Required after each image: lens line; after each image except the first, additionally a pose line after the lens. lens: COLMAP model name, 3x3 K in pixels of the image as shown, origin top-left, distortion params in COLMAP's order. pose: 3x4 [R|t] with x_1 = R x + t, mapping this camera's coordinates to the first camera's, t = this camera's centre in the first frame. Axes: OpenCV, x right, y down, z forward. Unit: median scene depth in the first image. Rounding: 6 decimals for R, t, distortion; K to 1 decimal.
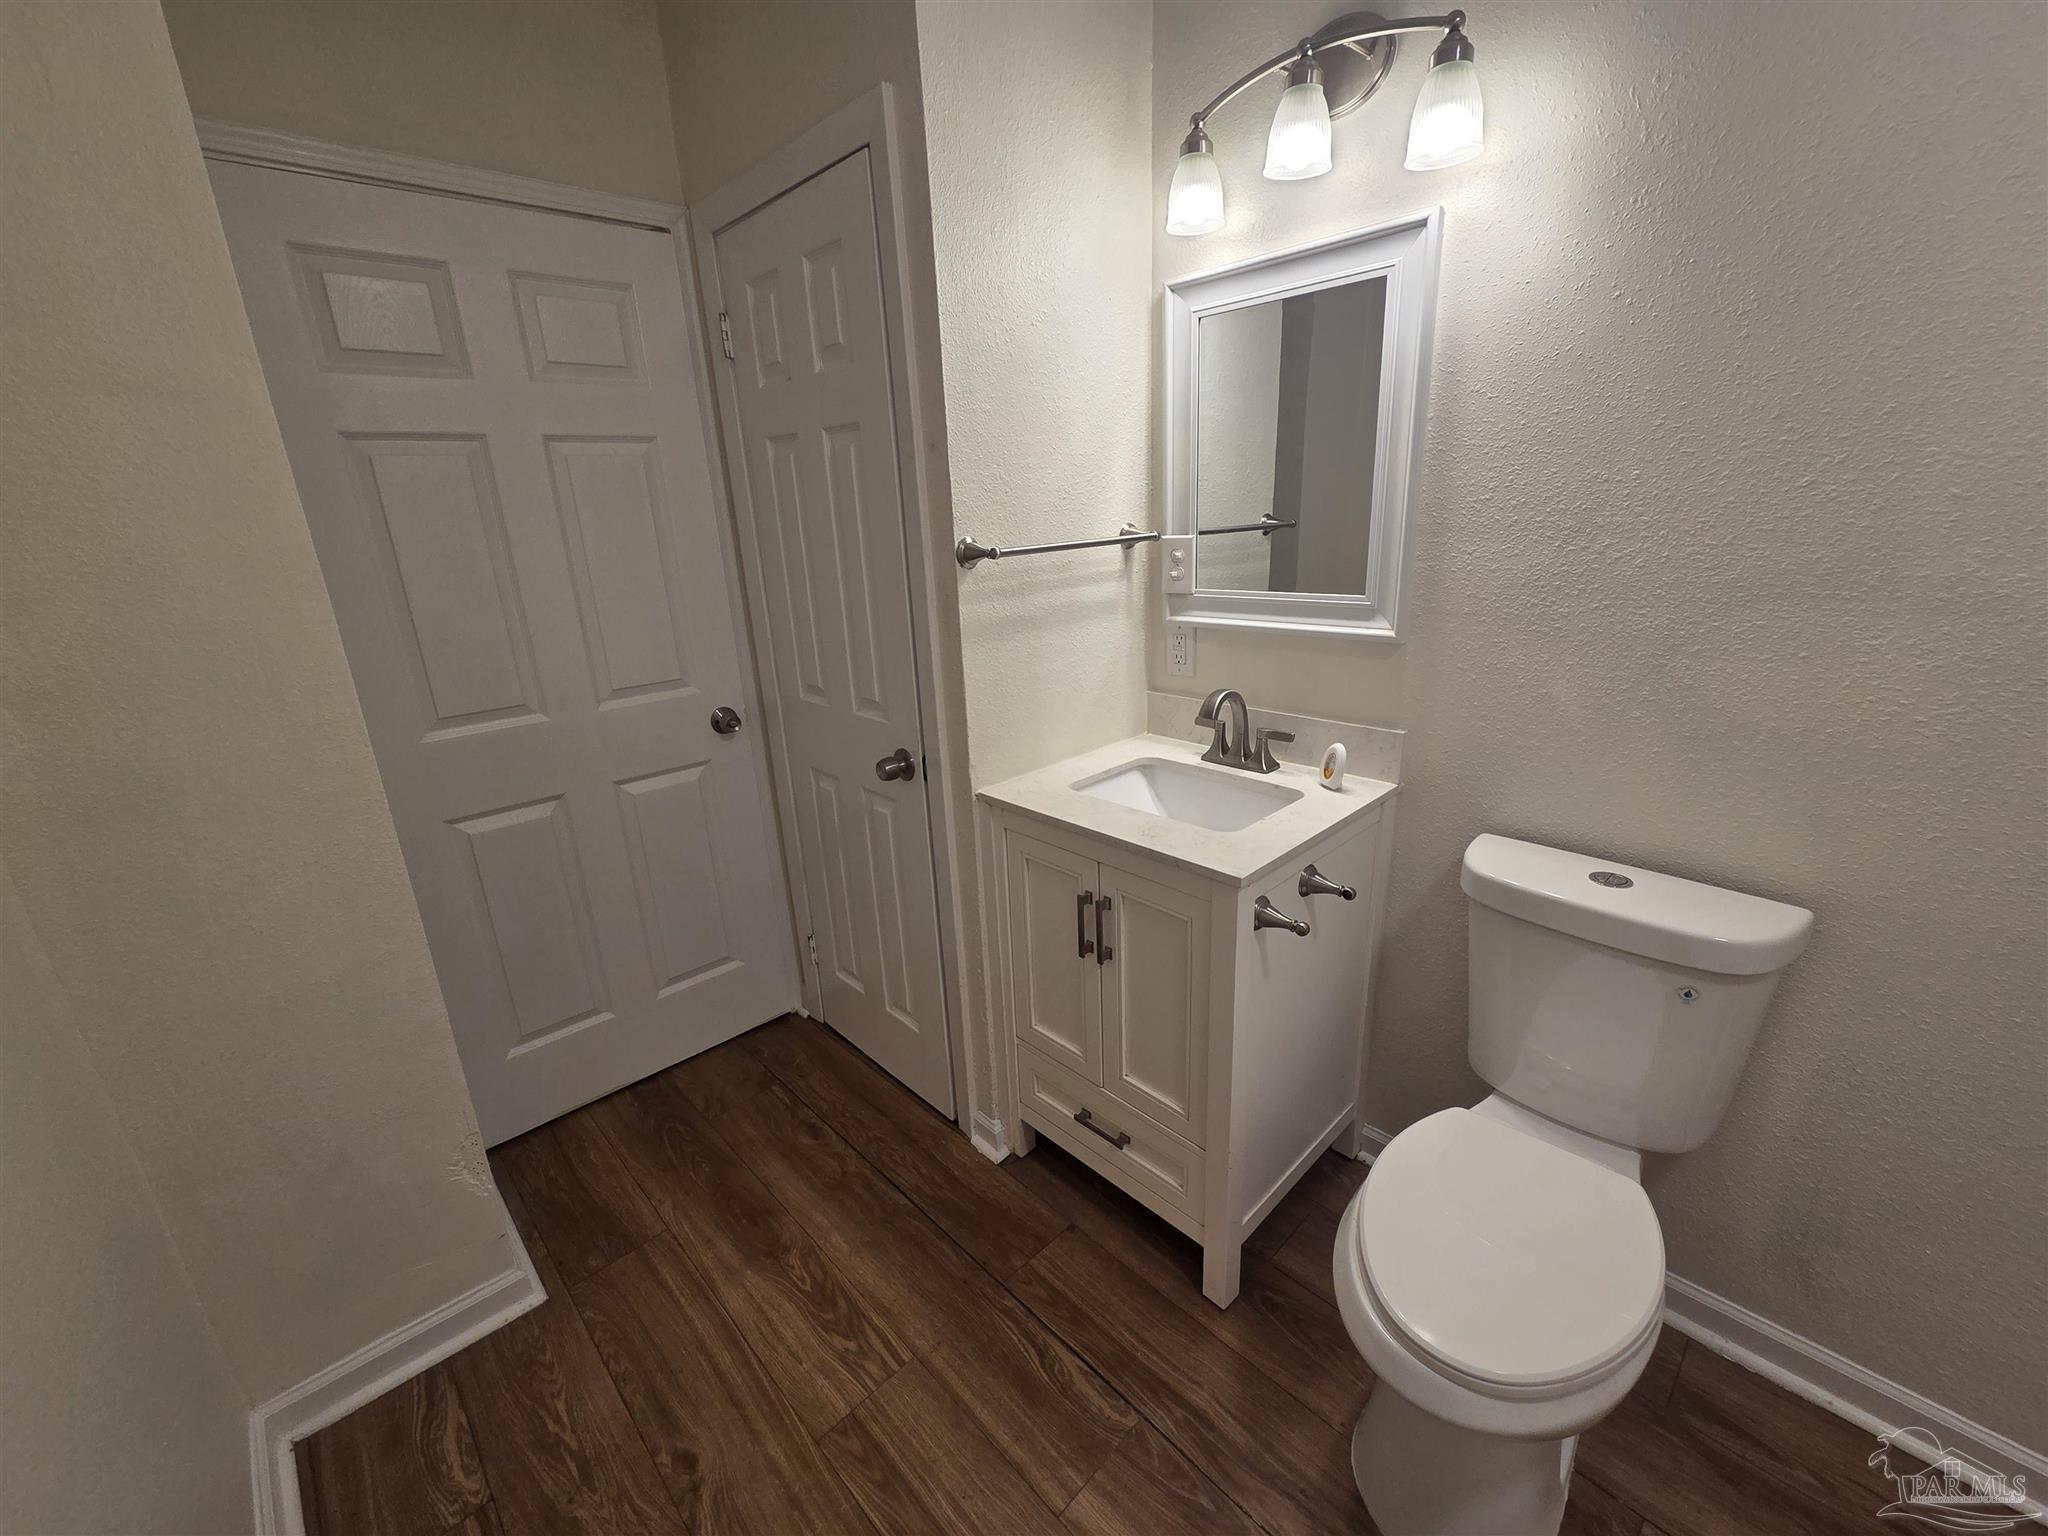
lens RADIAL K [[839.3, 0, 1034.8], [0, 839.3, 777.9], [0, 0, 1]] dist [0.003217, -0.000160]
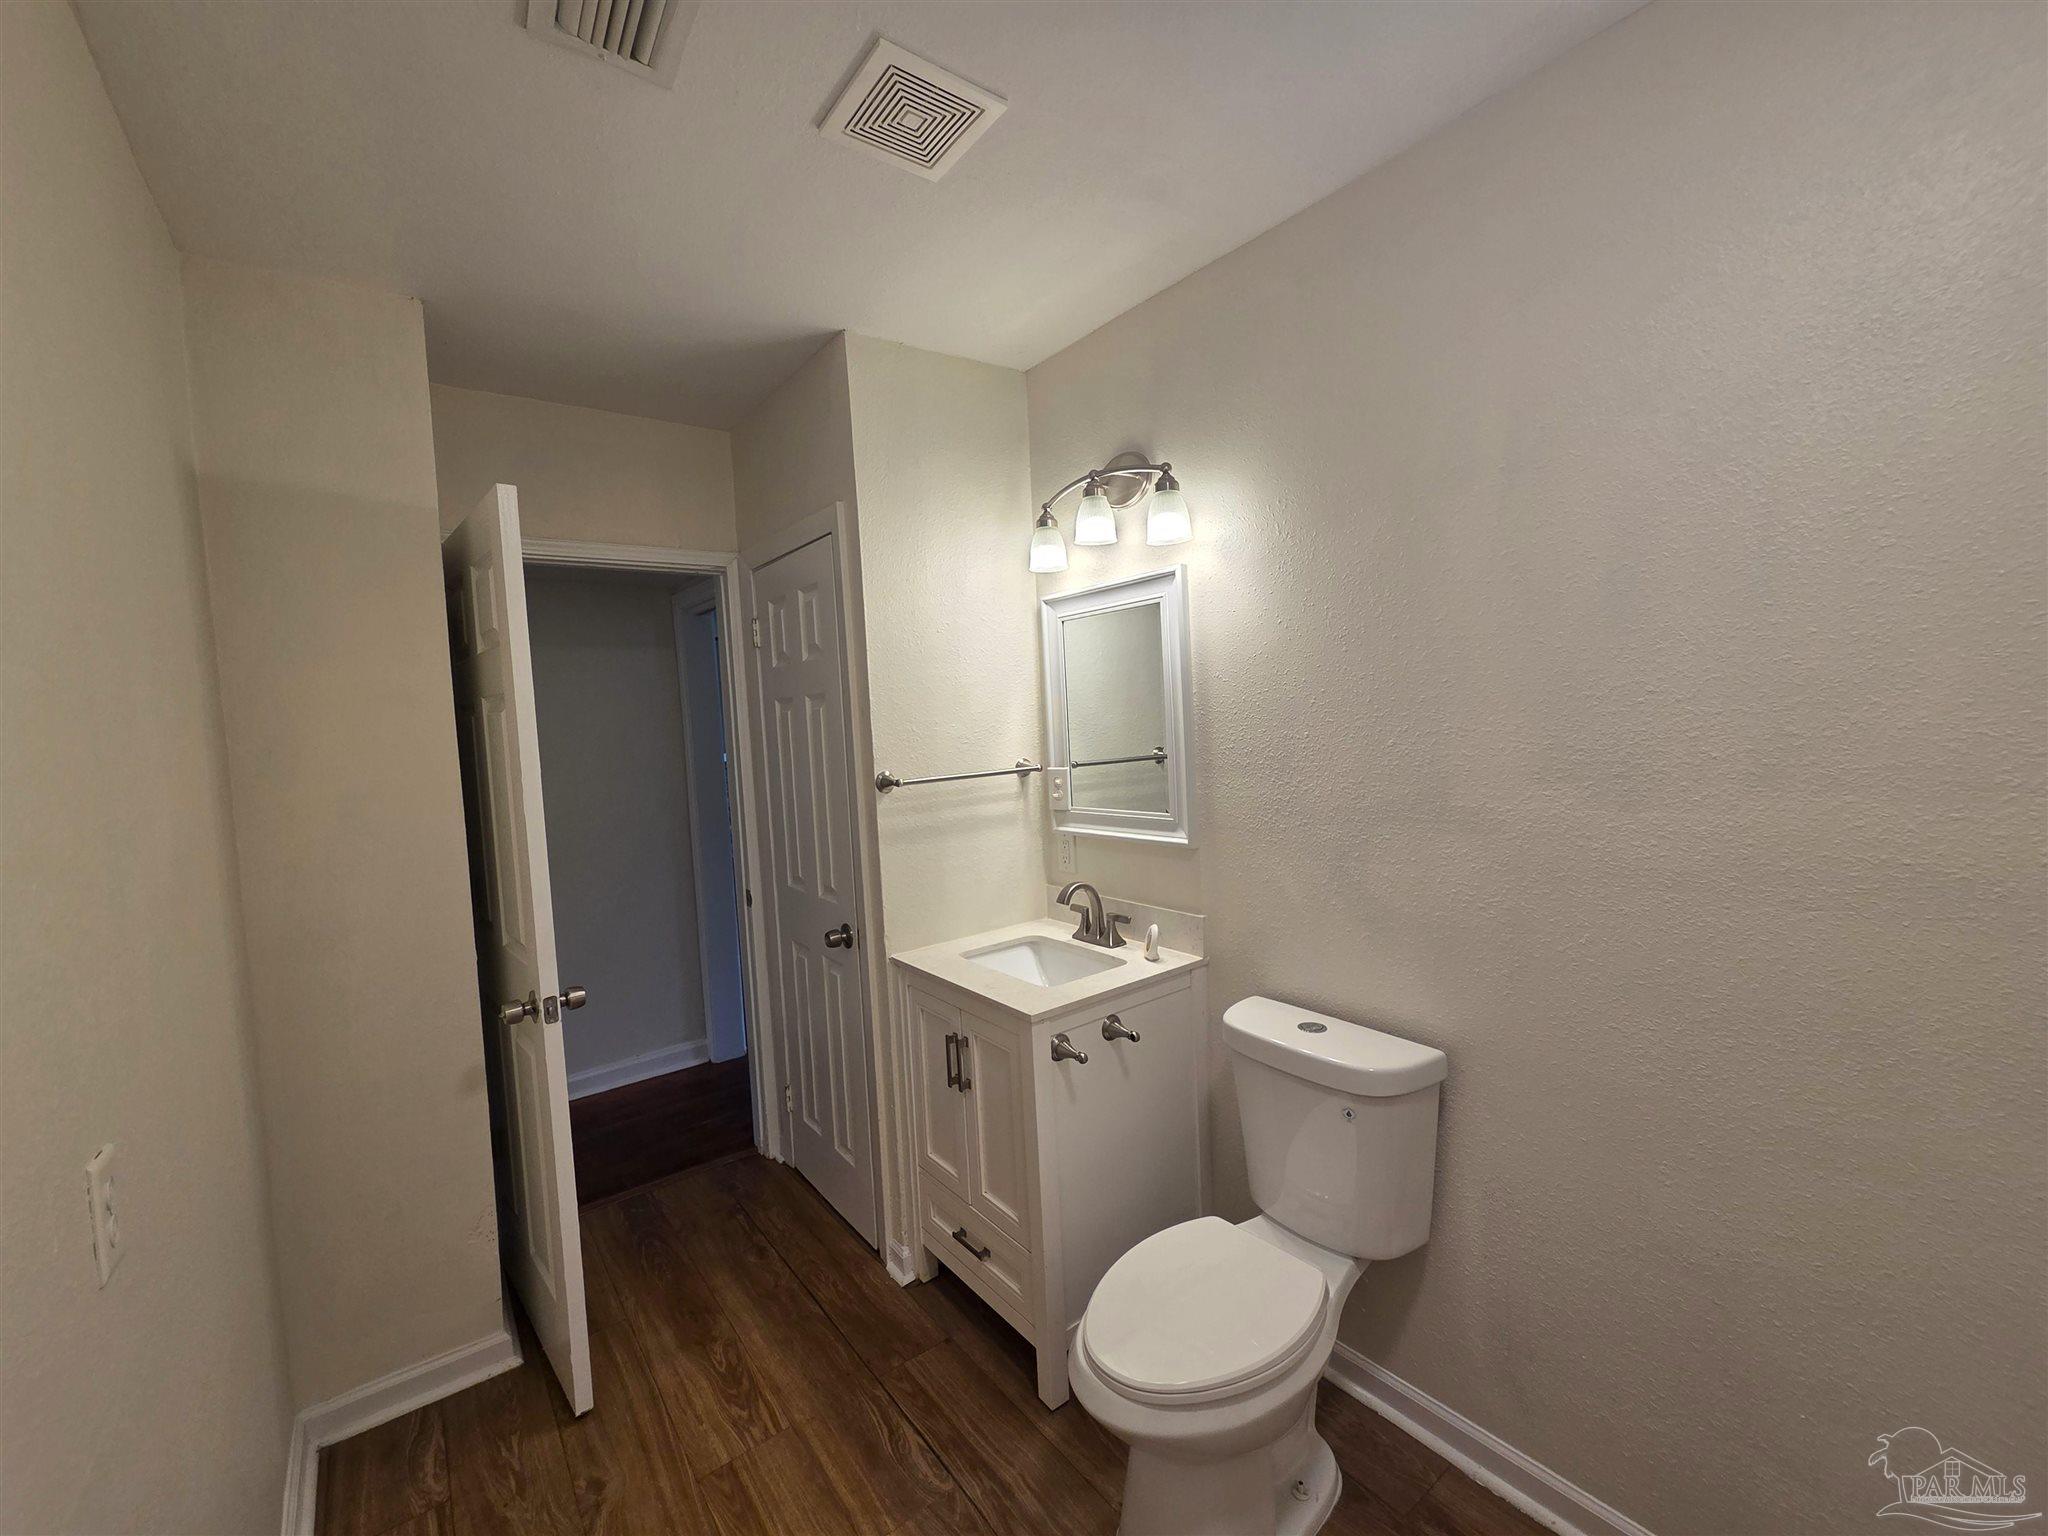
lens RADIAL K [[839.3, 0, 1021.4], [0, 839.3, 779.4], [0, 0, 1]] dist [0.003217, -0.000160]
pose [[0.992978, 0.001451, -0.118292, 0.327559], [-0.029600, 0.971167, -0.236557, 0.058319], [0.114538, 0.238397, 0.964390, -0.353945]]
